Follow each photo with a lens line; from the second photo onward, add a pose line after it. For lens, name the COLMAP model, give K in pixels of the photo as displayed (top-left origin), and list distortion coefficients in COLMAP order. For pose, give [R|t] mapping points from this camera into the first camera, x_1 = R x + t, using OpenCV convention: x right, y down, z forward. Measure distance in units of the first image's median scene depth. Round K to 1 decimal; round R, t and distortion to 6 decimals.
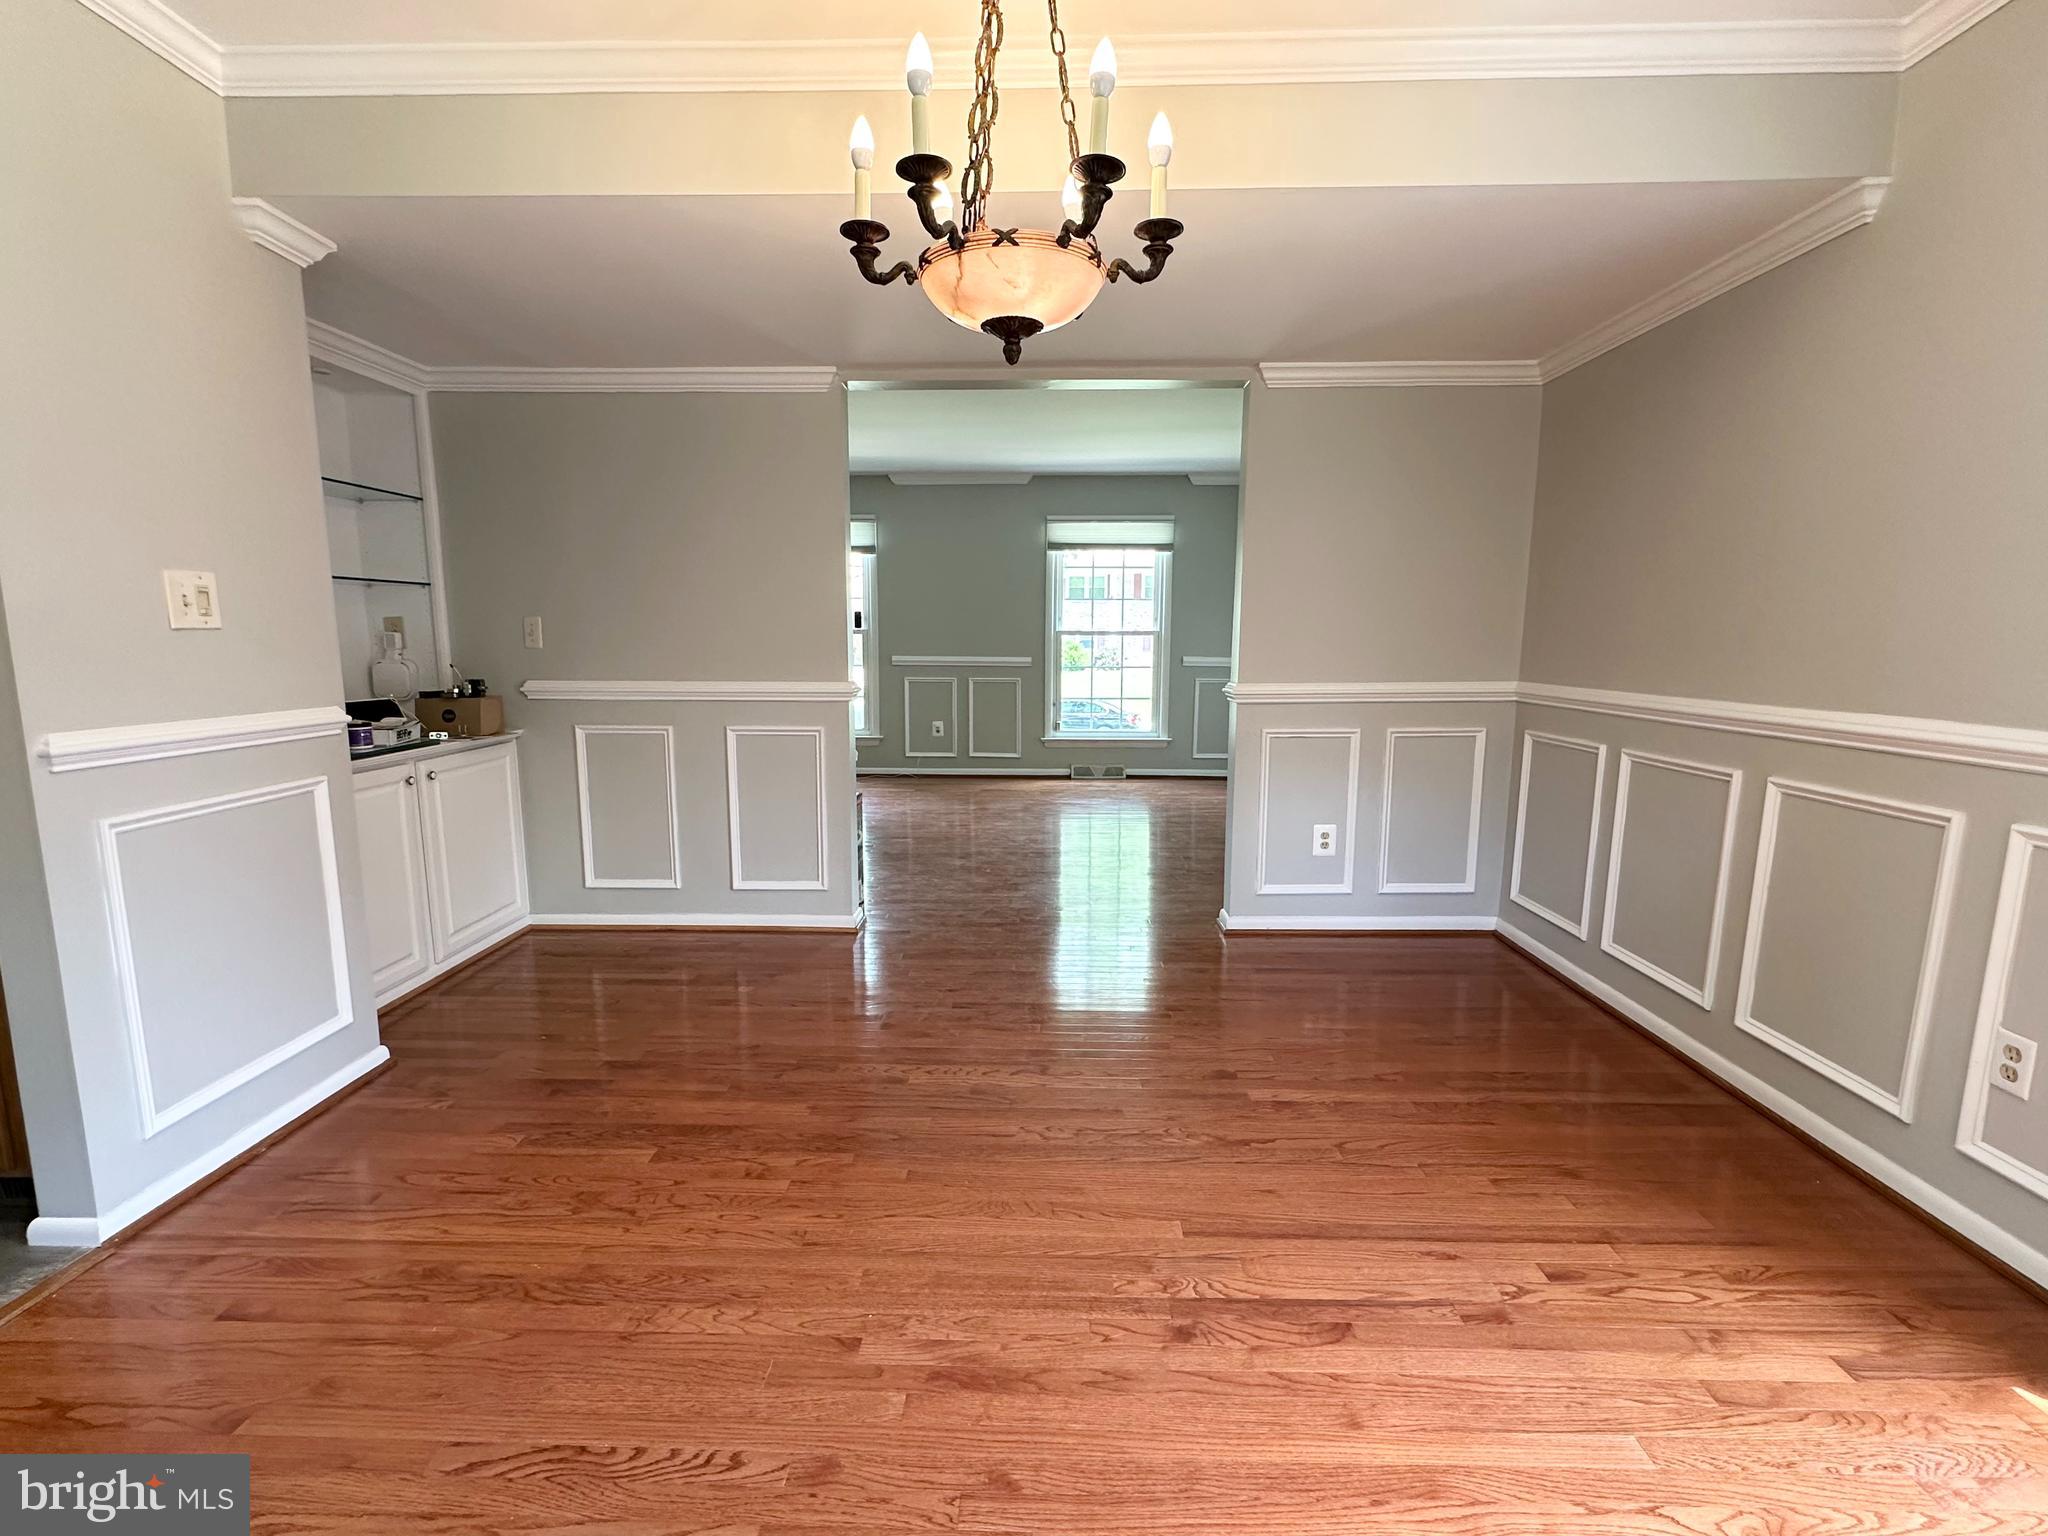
lens RADIAL K [[934.5, 0, 1020.0], [0, 934.5, 775.0], [0, 0, 1]] dist [-0.004401, -0.000066]
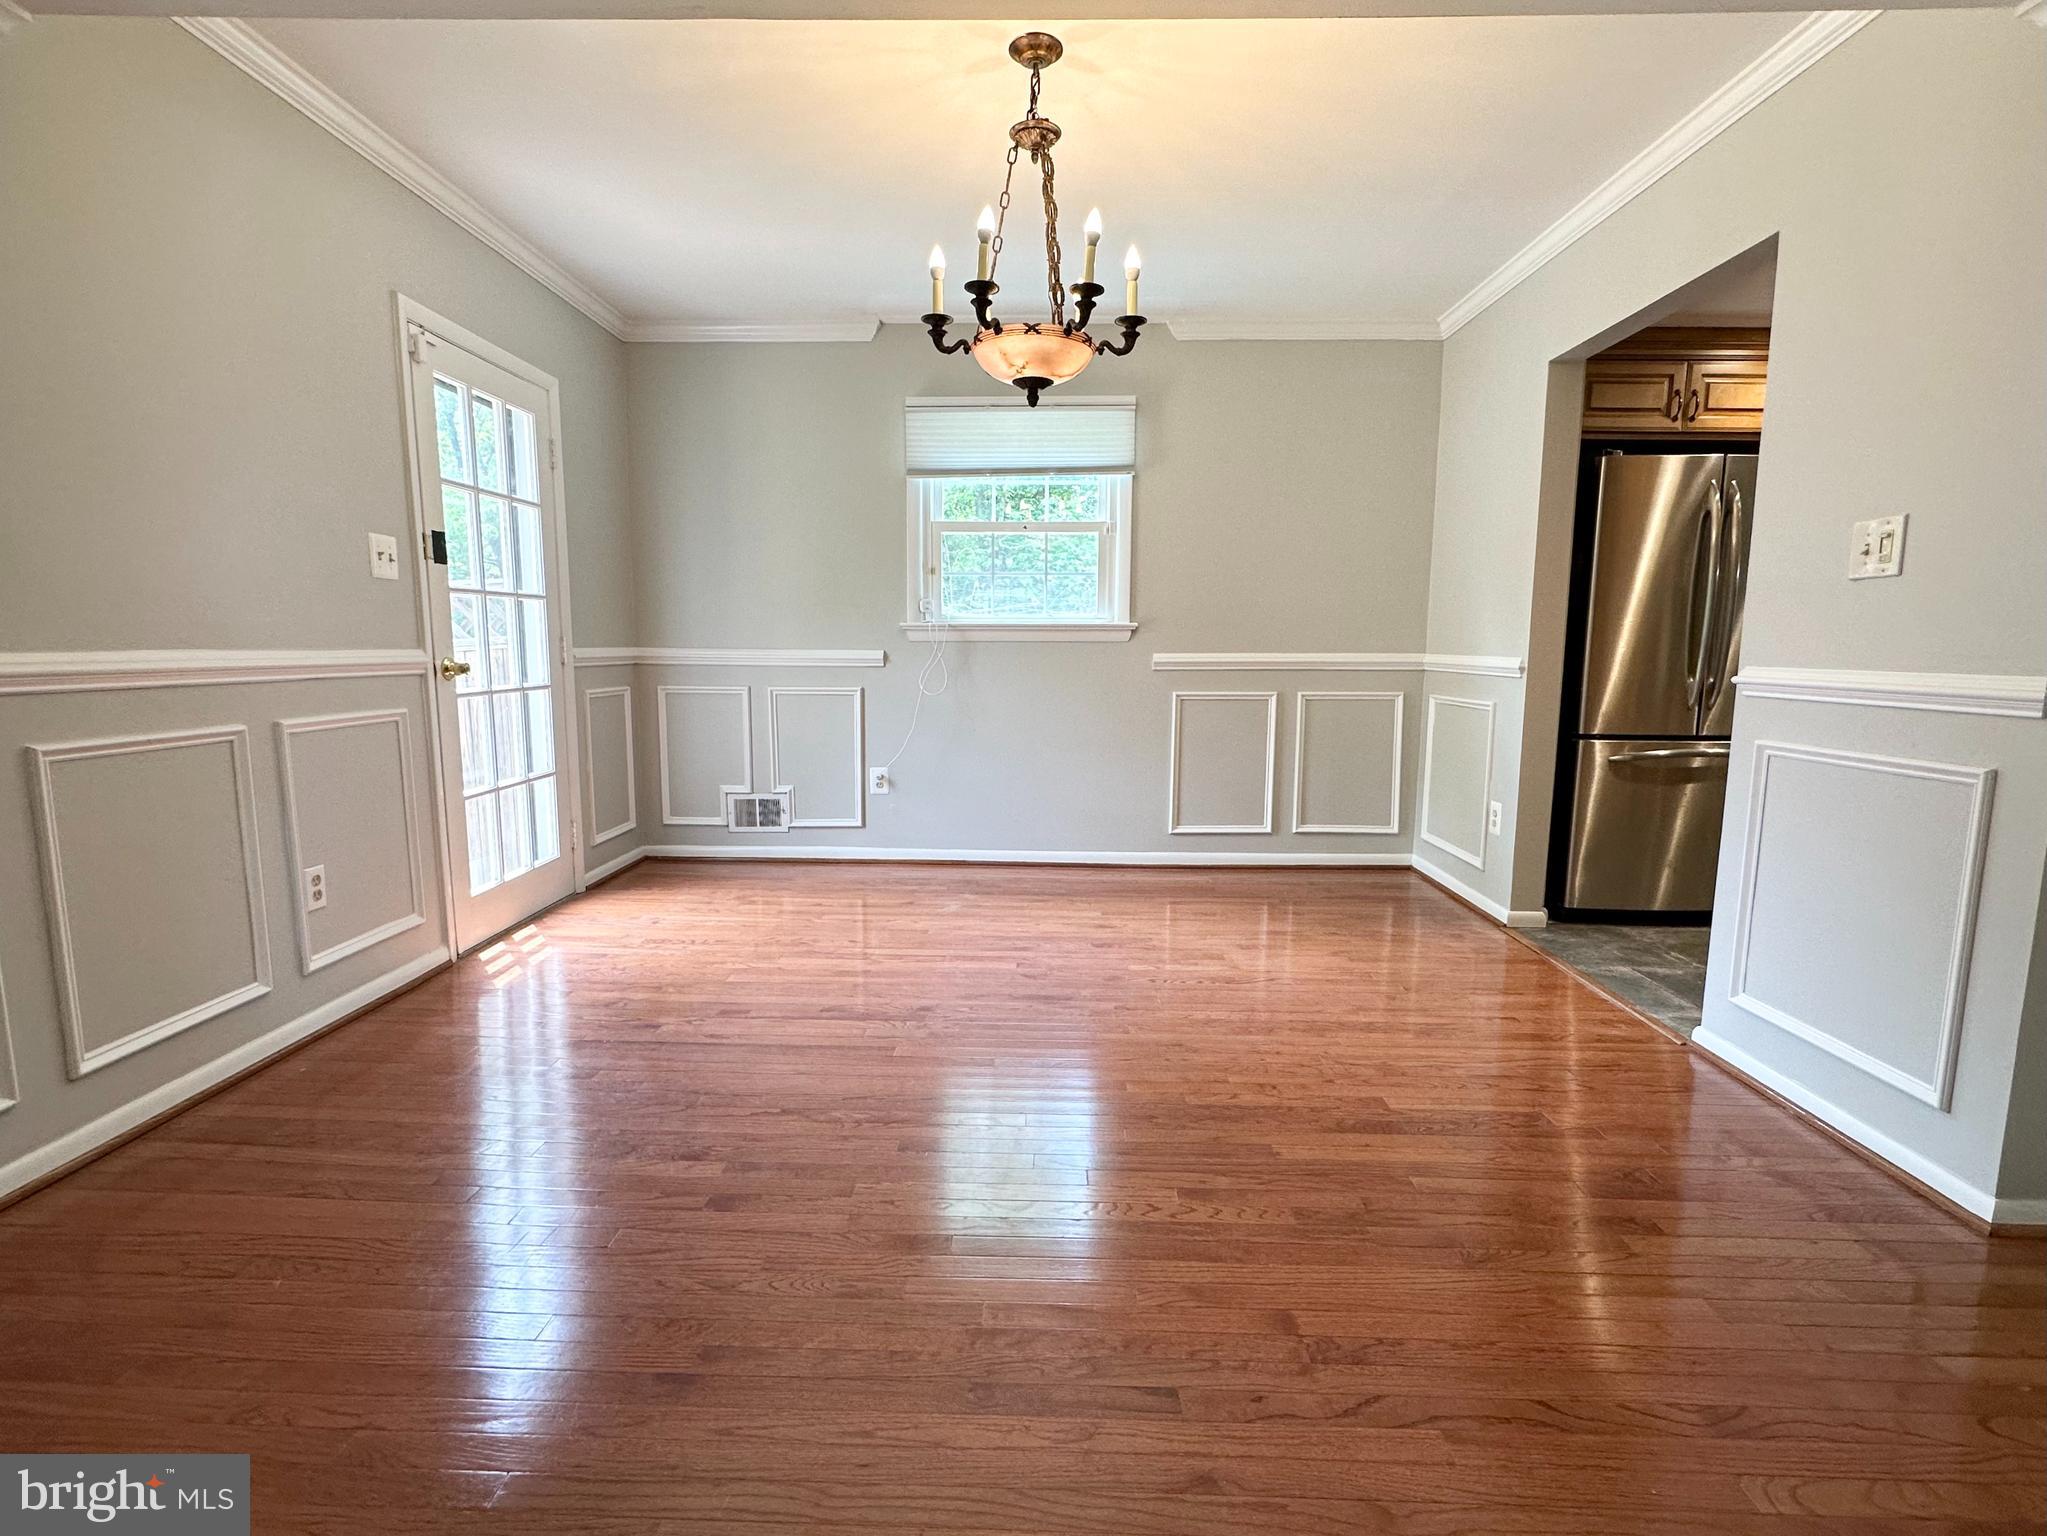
lens RADIAL K [[934.1, 0, 1019.5], [0, 934.1, 775.0], [0, 0, 1]] dist [-0.004401, -0.000066]
pose [[-0.999966, -0.008236, 0.000287, 0.005107], [-0.007807, 0.957886, 0.287042, -0.232919], [-0.002639, 0.287030, -0.957918, 2.003953]]
